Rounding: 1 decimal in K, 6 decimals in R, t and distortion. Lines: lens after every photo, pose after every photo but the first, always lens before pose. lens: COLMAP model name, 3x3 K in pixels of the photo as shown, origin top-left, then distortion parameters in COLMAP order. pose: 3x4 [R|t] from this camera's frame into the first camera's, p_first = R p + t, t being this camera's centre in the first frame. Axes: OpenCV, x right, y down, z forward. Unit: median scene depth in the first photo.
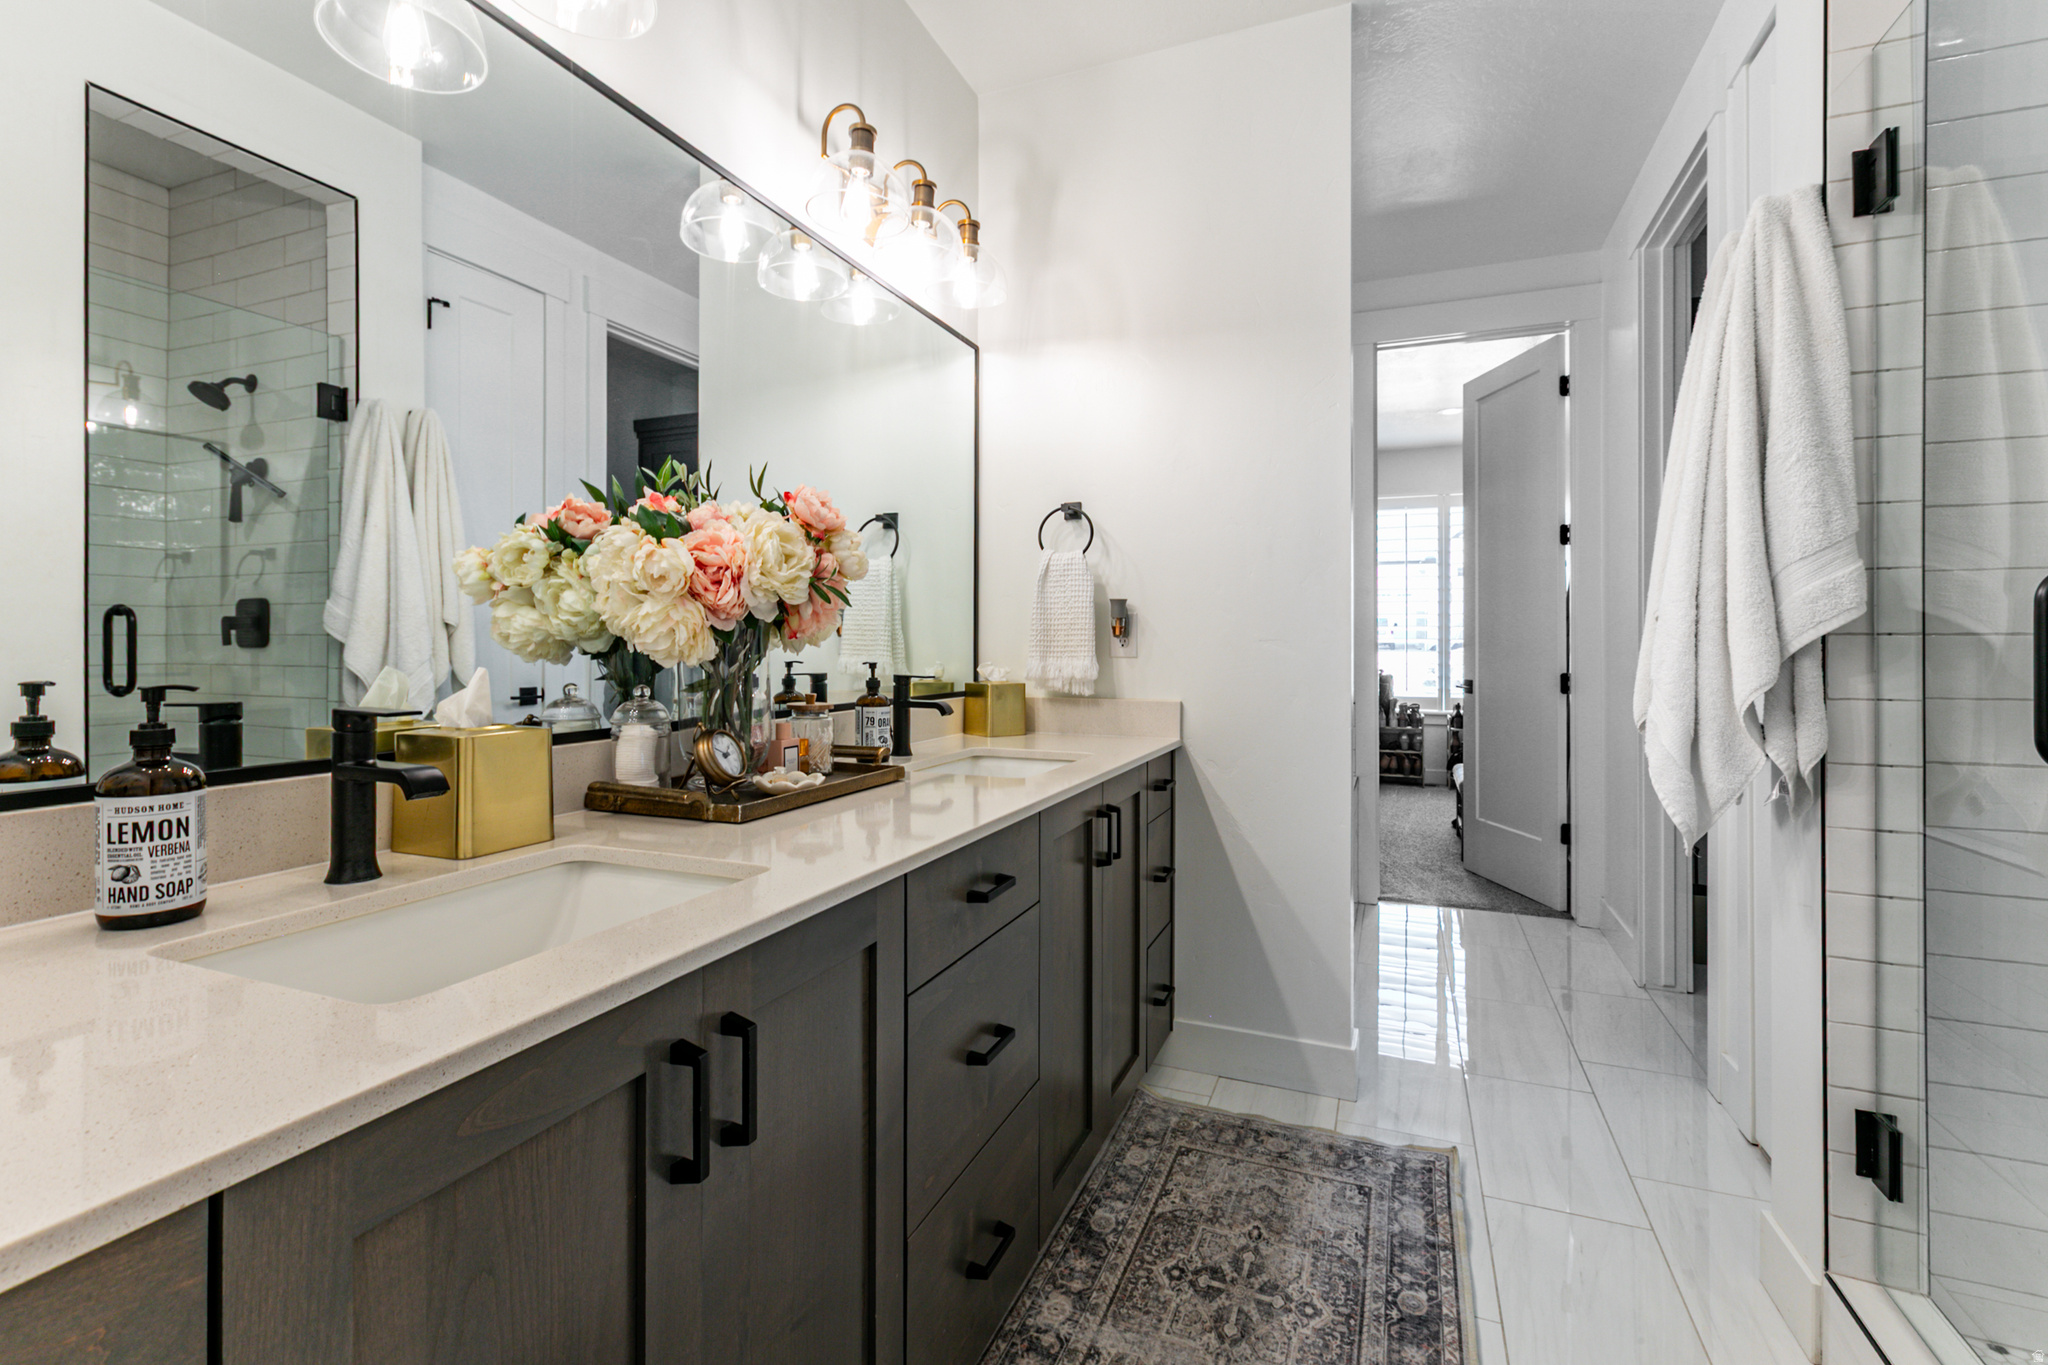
lens RADIAL K [[930.8, 0, 1026.8], [0, 930.8, 660.6], [0, 0, 1]] dist [0.001232, 0.000056]
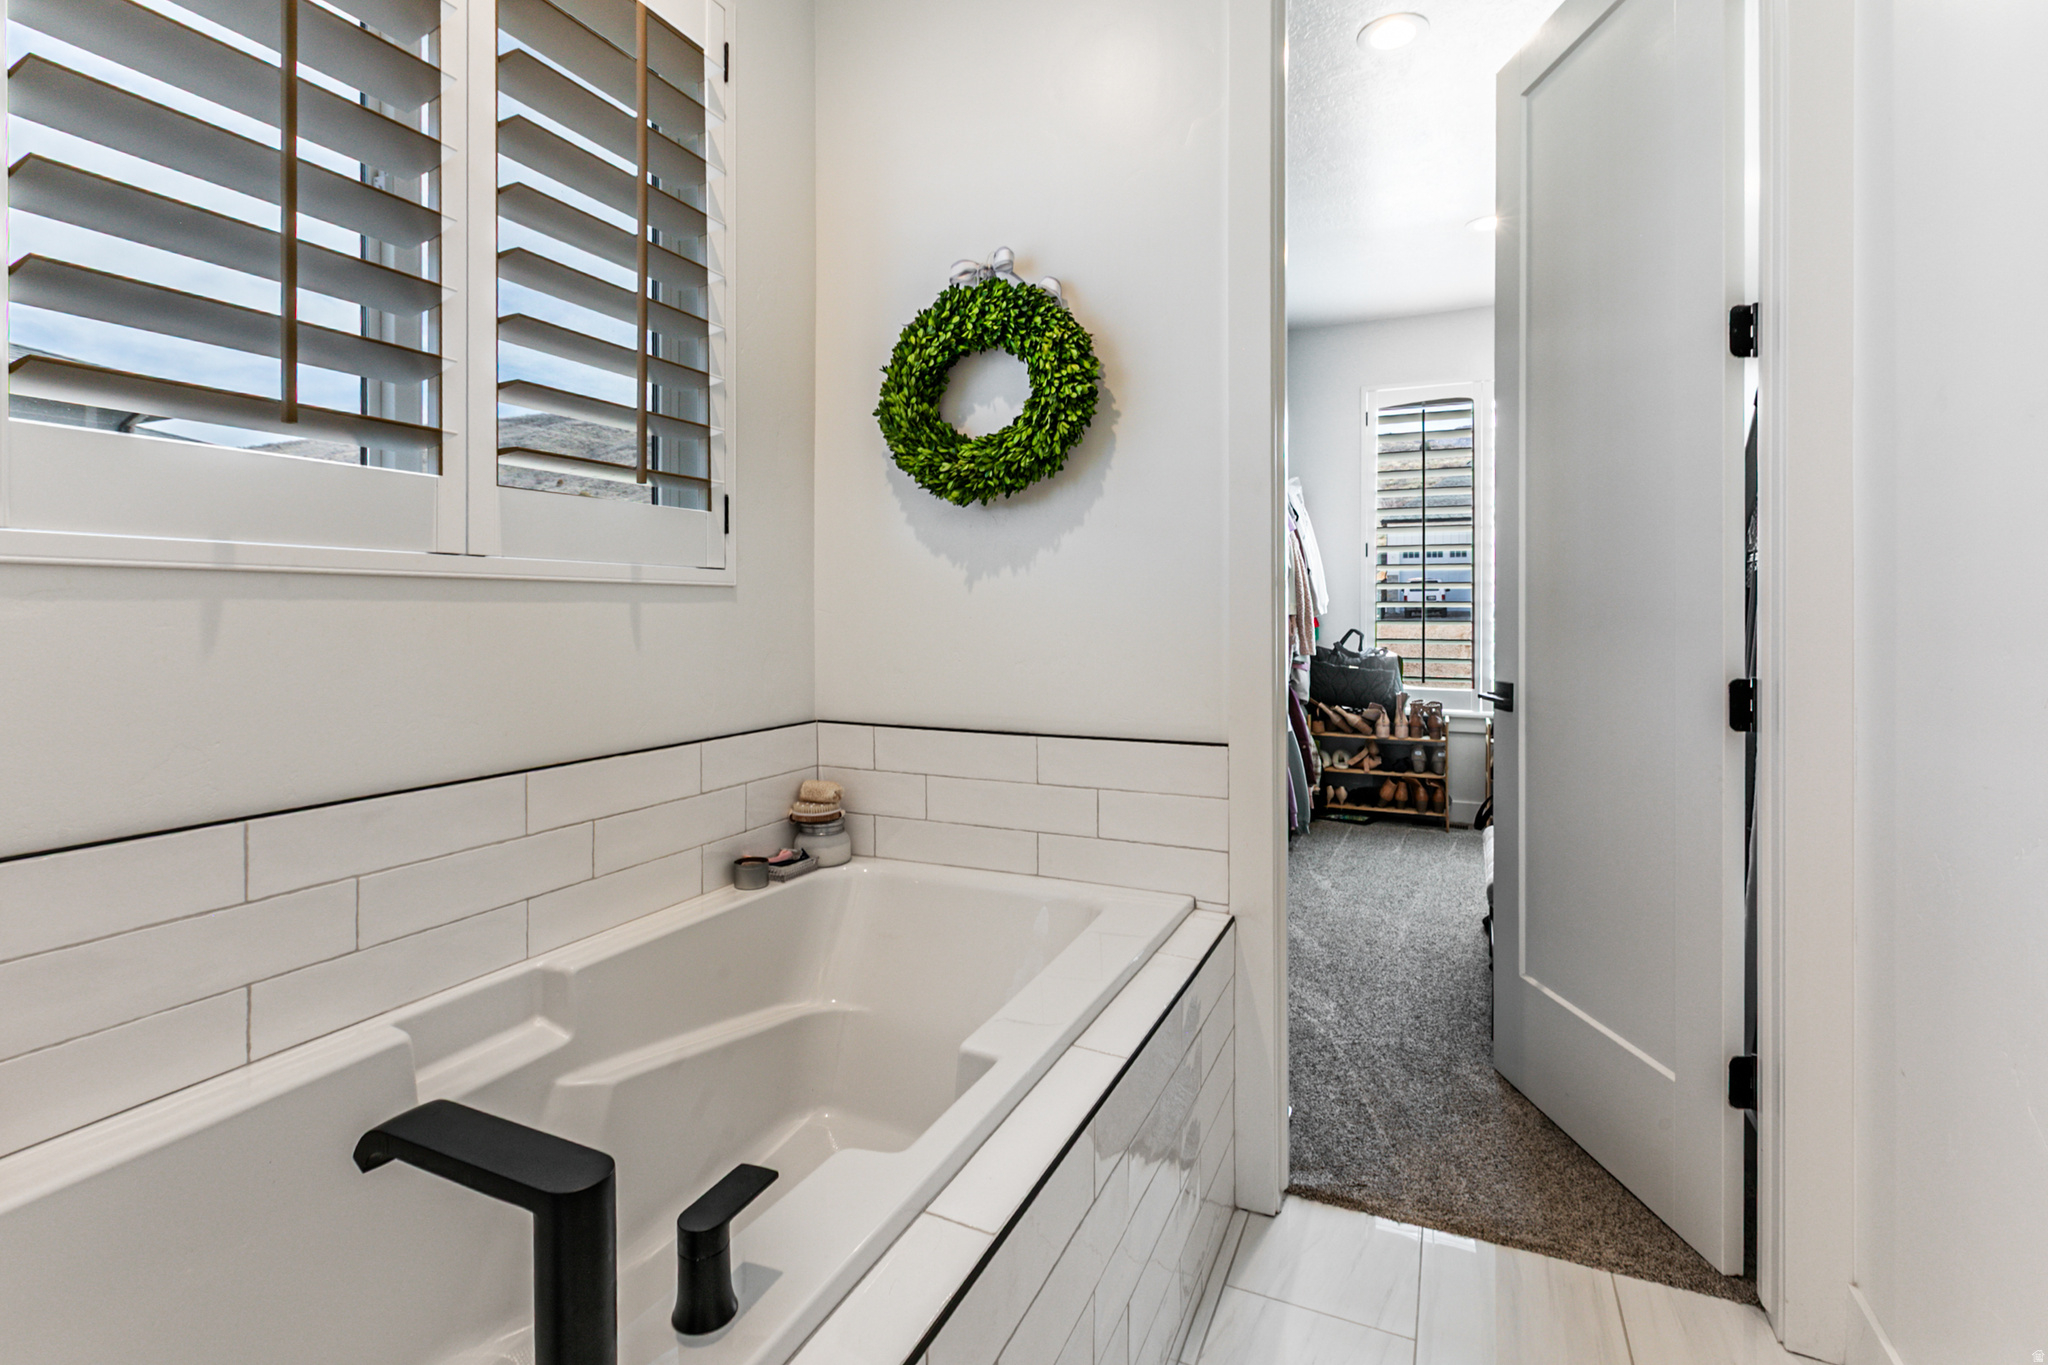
lens RADIAL K [[944.7, 0, 1023.5], [0, 944.7, 629.0], [0, 0, 1]] dist [-0.000148, -0.000183]
pose [[0.998594, 0.002647, -0.052936, 0.177475], [-0.002521, 0.999994, 0.002441, -0.005051], [0.052942, -0.002304, 0.998595, 0.352558]]
